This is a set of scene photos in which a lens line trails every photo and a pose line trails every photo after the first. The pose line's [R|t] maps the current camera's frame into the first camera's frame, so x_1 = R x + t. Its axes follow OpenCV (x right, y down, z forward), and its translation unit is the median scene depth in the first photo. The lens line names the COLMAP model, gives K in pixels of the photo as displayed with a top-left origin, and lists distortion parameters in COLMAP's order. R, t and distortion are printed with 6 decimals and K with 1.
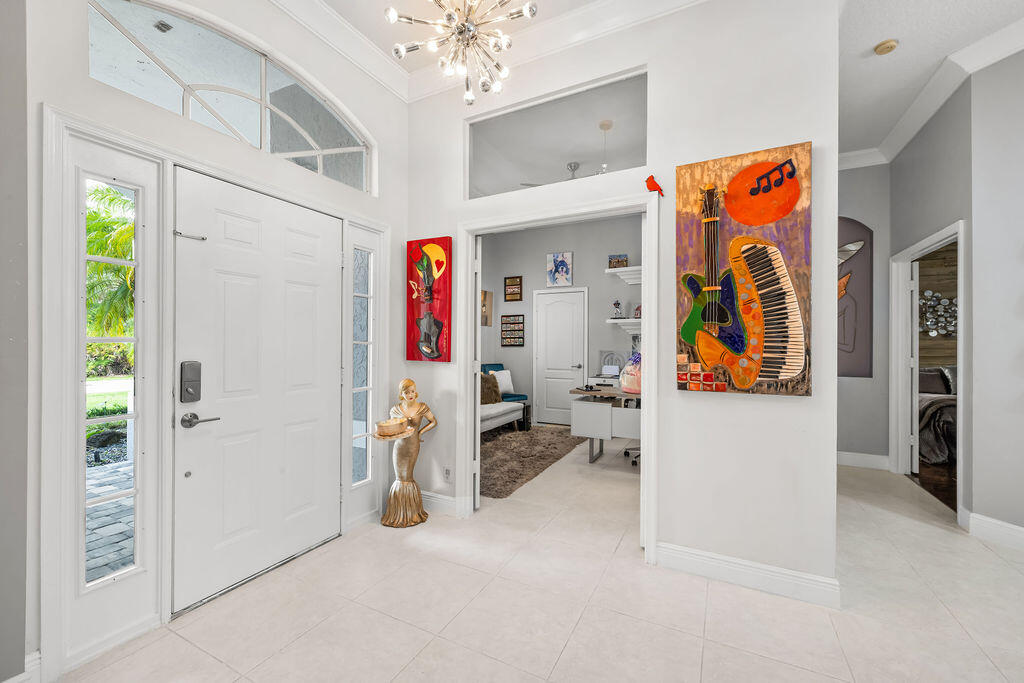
lens RADIAL K [[404.5, 0, 513.1], [0, 404.5, 342.6], [0, 0, 1]] dist [0.000889, 0.000143]
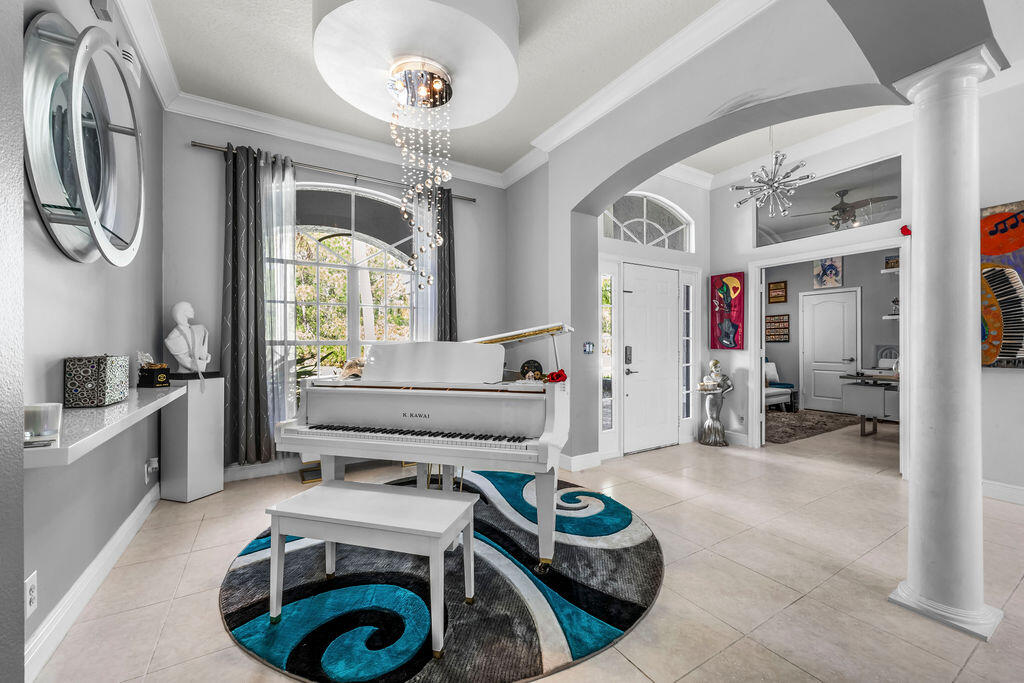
lens RADIAL K [[404.5, 0, 514.1], [0, 404.5, 342.6], [0, 0, 1]] dist [0.000889, 0.000143]
pose [[0.855811, -0.007742, -0.517231, -0.104684], [0.007500, 0.999969, -0.002558, 0.017229], [0.517235, -0.001690, 0.855842, -0.840525]]
